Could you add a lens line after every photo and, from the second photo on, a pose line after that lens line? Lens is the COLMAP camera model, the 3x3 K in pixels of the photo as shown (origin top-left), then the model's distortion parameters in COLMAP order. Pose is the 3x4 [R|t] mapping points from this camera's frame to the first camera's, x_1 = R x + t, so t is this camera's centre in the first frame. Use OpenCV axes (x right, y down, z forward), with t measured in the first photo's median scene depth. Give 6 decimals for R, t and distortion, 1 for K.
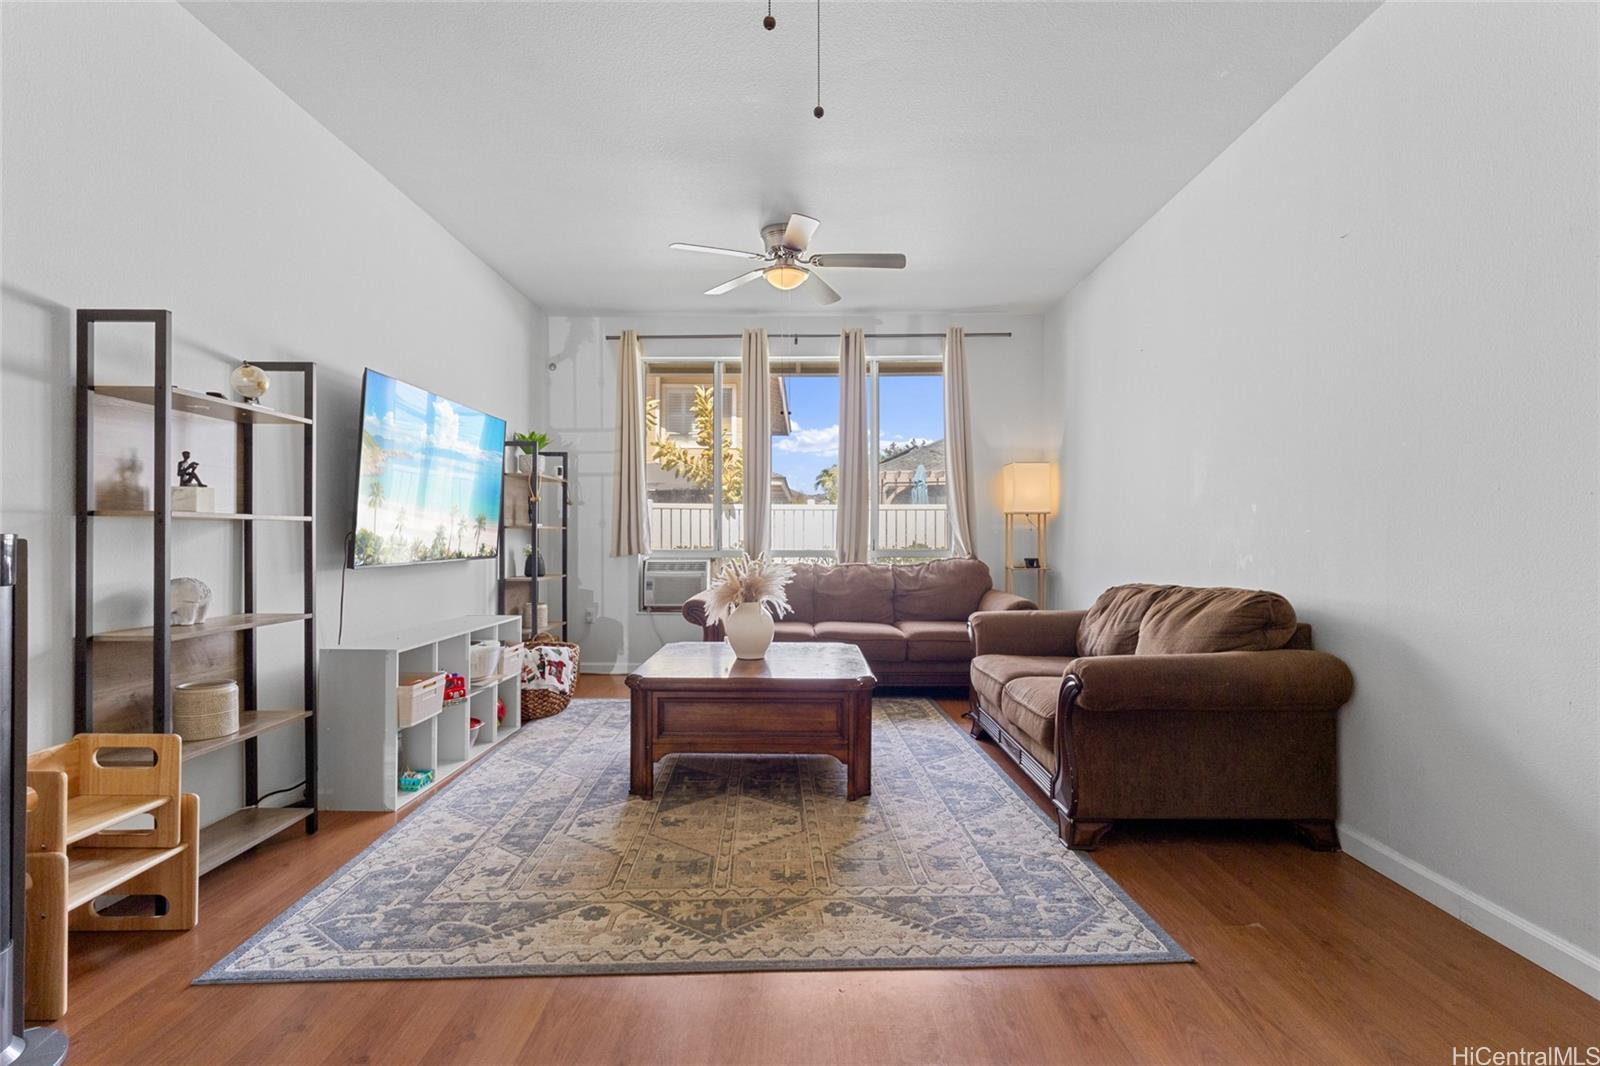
lens RADIAL K [[739.6, 0, 797.5], [0, 739.6, 535.8], [0, 0, 1]] dist [-0.000725, 0.000717]
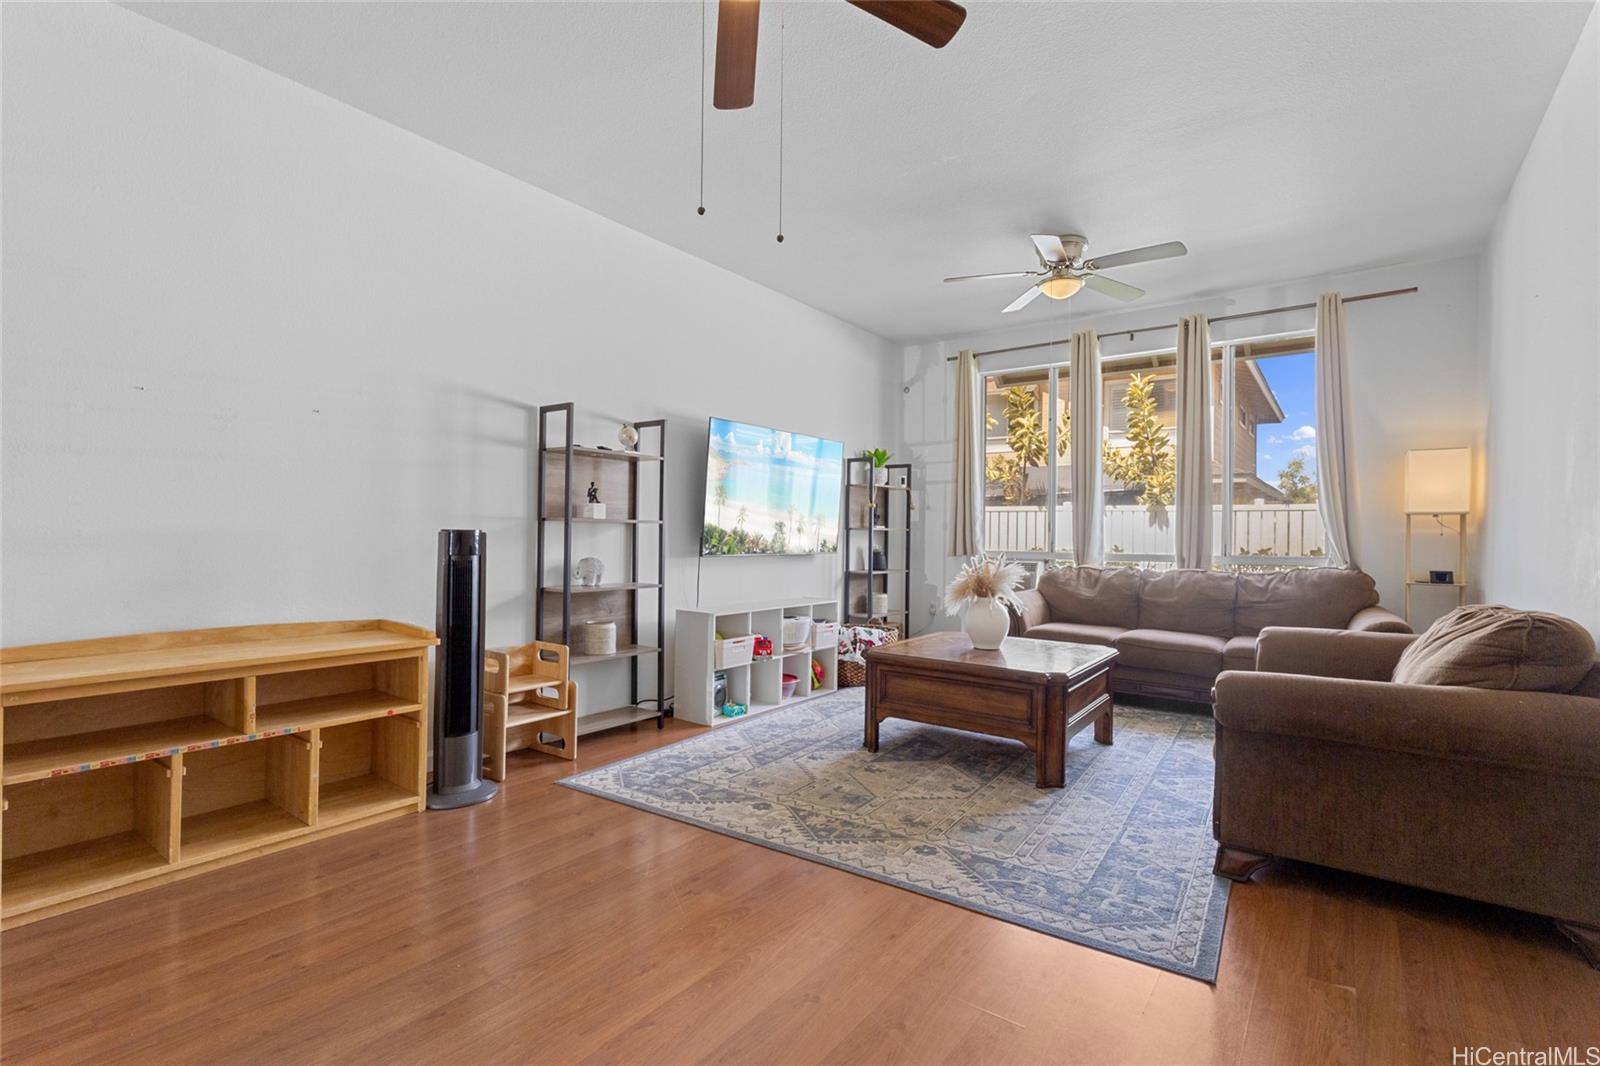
lens RADIAL K [[739.8, 0, 798.2], [0, 739.8, 531.6], [0, 0, 1]] dist [-0.000908, 0.000704]
pose [[0.808702, 0.006196, -0.588186, 0.440698], [-0.011831, 0.999914, -0.005734, 0.001884], [0.588100, 0.011596, 0.808705, -0.065335]]
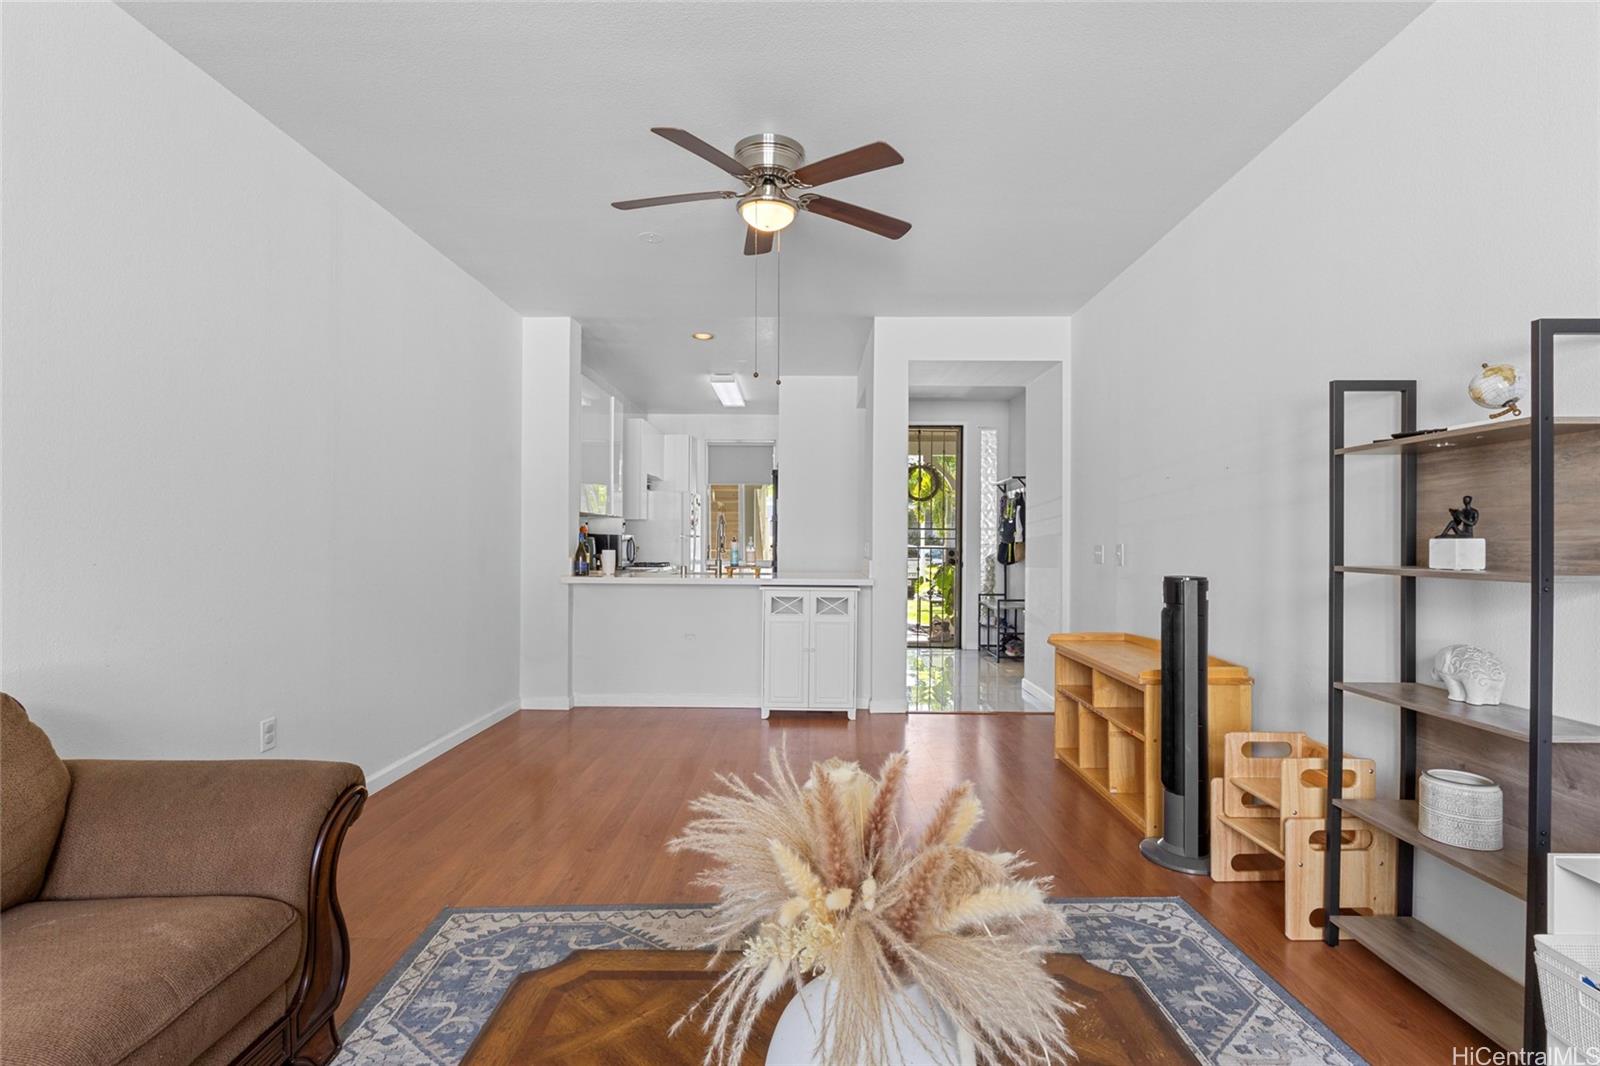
lens RADIAL K [[736.4, 0, 802.9], [0, 736.4, 537.9], [0, 0, 1]] dist [0.003980, 0.000950]
pose [[-0.999965, -0.008278, 0.000999, -0.054602], [-0.008281, 0.999963, -0.002438, -0.049010], [-0.000979, -0.002446, -0.999997, 1.520940]]
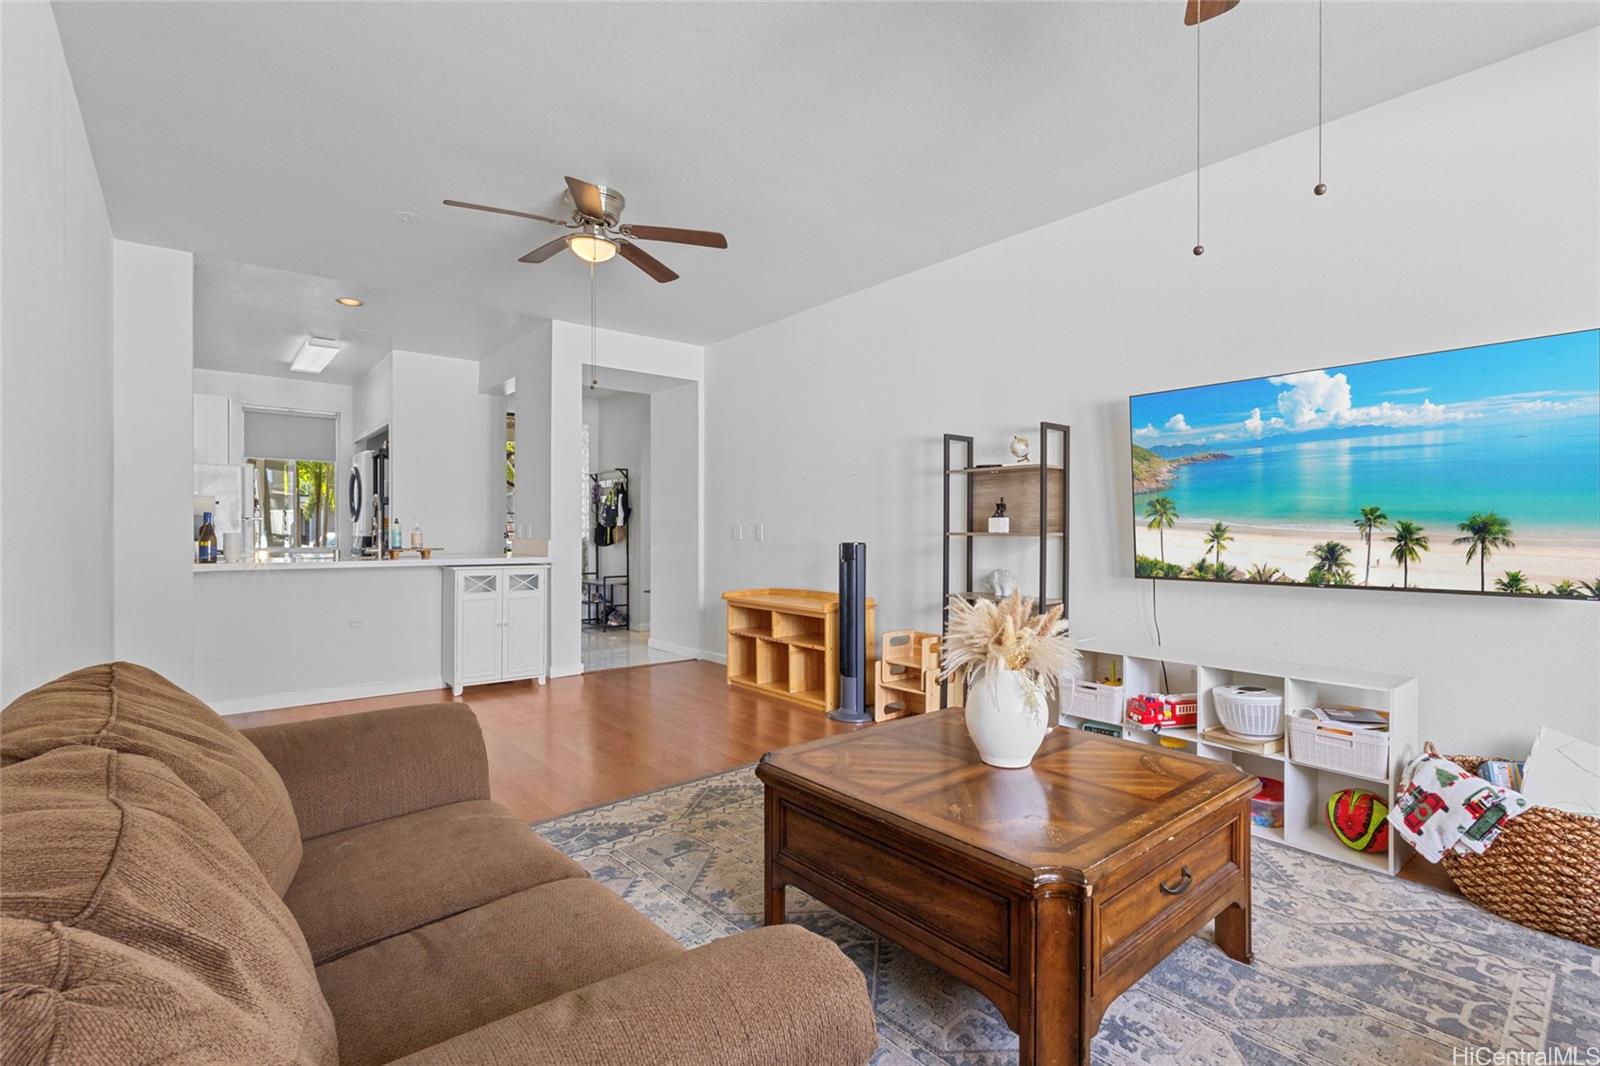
lens RADIAL K [[739.8, 0, 798.2], [0, 739.8, 531.6], [0, 0, 1]] dist [-0.000908, 0.000704]
pose [[-0.768169, -0.003834, -0.640236, 0.560006], [-0.005048, 0.999987, 0.000068, -0.026121], [0.640227, 0.003284, -0.768179, 1.683064]]
